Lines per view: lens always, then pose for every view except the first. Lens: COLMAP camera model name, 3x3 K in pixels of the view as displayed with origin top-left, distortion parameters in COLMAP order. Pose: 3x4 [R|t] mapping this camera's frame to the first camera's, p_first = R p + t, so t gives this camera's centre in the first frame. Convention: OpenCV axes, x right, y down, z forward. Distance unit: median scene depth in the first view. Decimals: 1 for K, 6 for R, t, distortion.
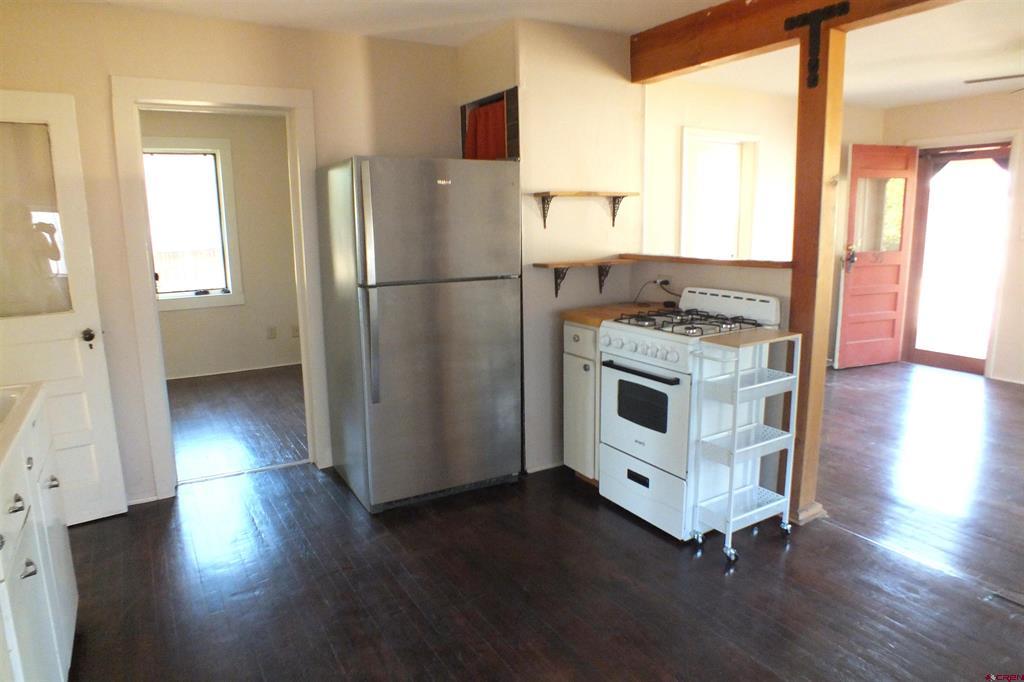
lens RADIAL K [[645.7, 0, 511.7], [0, 645.7, 348.9], [0, 0, 1]] dist [-0.088012, 0.032696]
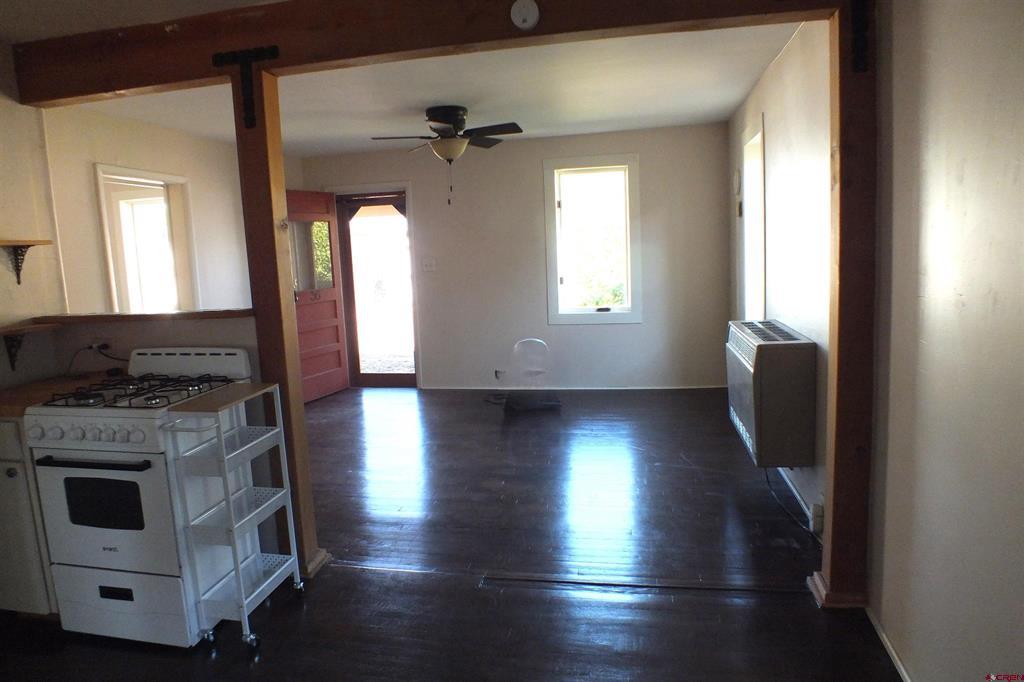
lens RADIAL K [[645.7, 0, 512.1], [0, 645.7, 347.7], [0, 0, 1]] dist [-0.088012, 0.032696]
pose [[0.667117, -0.121774, 0.734933, -0.004858], [0.171606, 0.985137, 0.007461, -0.020561], [-0.724919, 0.121141, 0.678099, 0.079511]]
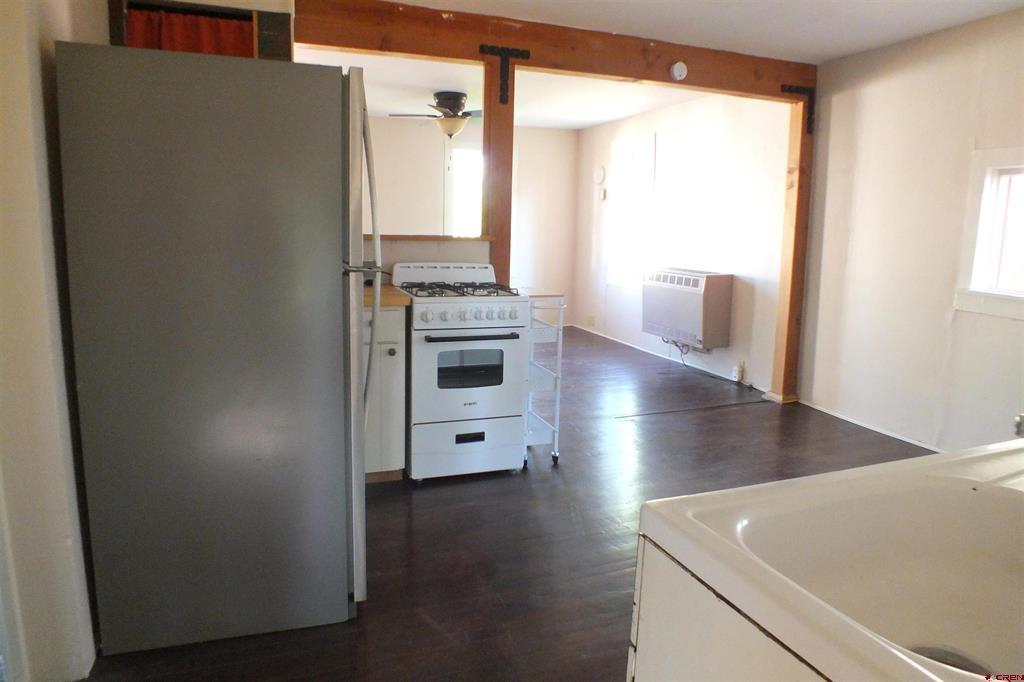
lens RADIAL K [[645.7, 0, 502.1], [0, 645.7, 342.0], [0, 0, 1]] dist [-0.088012, 0.032696]
pose [[0.173049, -0.152402, 0.973051, -0.801758], [0.165376, 0.978425, 0.123833, -0.078109], [-0.970930, 0.139490, 0.194520, 0.700947]]
